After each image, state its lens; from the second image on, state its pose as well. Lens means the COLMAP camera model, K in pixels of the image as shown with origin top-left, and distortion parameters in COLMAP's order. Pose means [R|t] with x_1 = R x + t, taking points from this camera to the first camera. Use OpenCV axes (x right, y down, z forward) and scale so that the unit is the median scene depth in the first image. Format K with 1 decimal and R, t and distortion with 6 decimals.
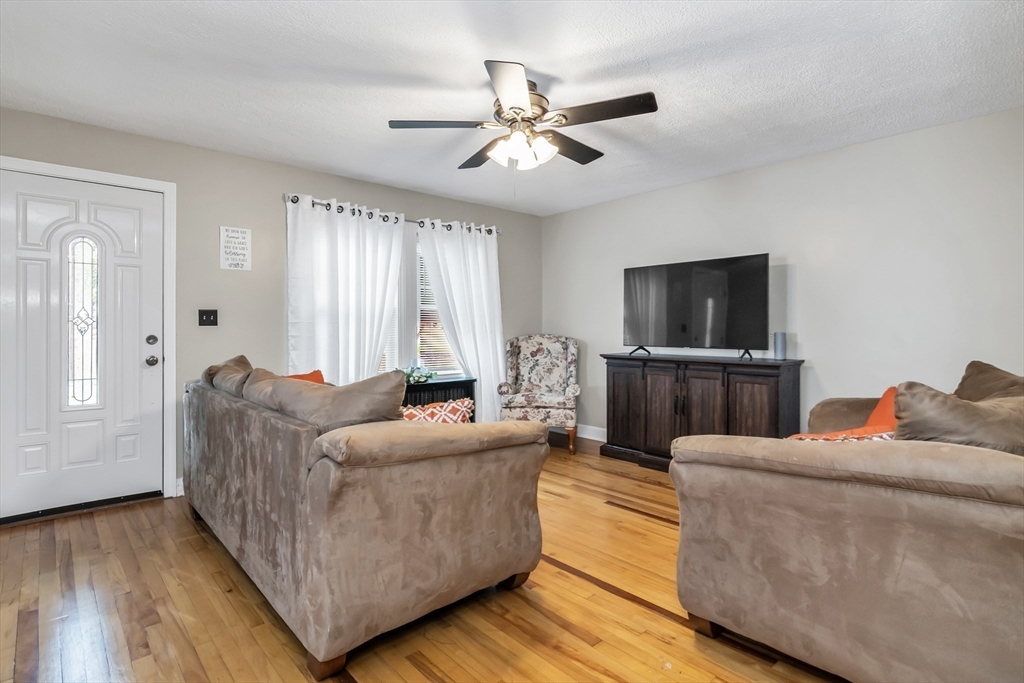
lens RADIAL K [[506.4, 0, 511.4], [0, 506.4, 313.9], [0, 0, 1]] dist [-0.001440, -0.000150]
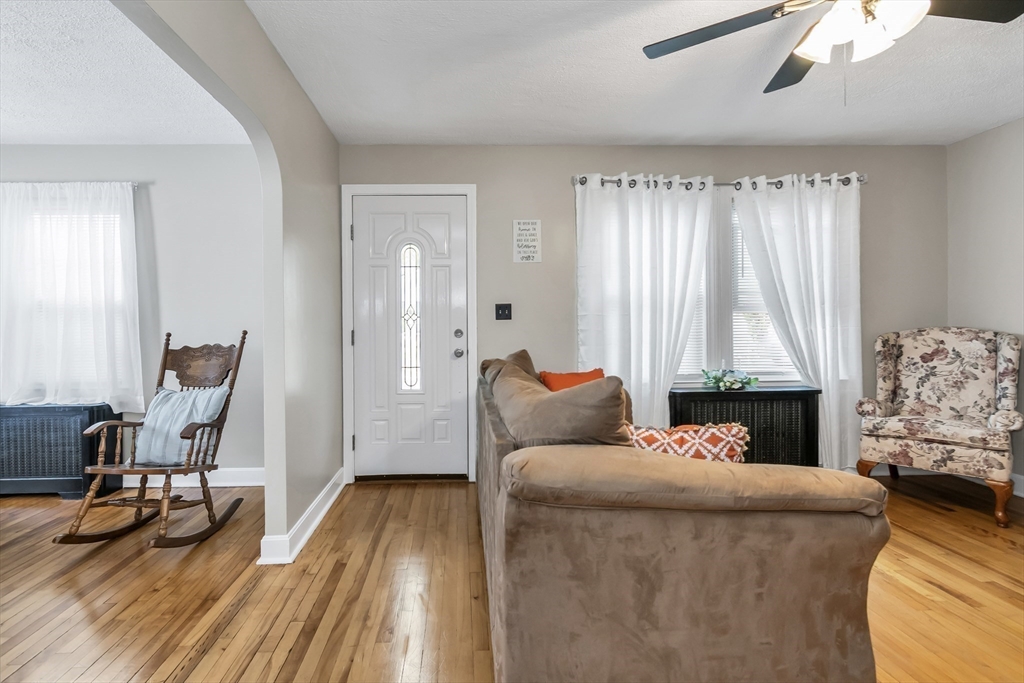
lens RADIAL K [[537.7, 0, 492.0], [0, 537.7, 324.6], [0, 0, 1]] dist [-0.001017, 0.000076]
pose [[0.775059, -0.006460, -0.631855, 0.055300], [0.027040, 0.999371, 0.022951, 0.006598], [0.631310, -0.034874, 0.774746, 0.130643]]
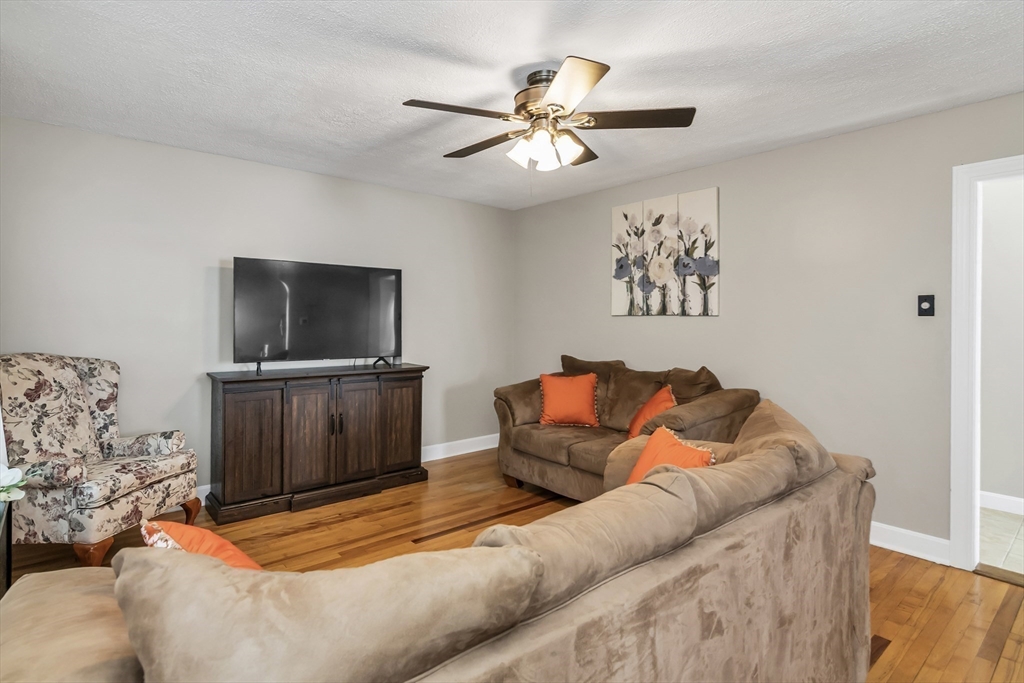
lens RADIAL K [[512.5, 0, 485.7], [0, 512.5, 326.2], [0, 0, 1]] dist [0.000430, 0.000051]
pose [[0.061155, -0.004004, 0.998120, -0.501458], [-0.034090, 0.999400, 0.006098, -0.007126], [-0.997546, -0.034398, 0.060982, 0.614540]]
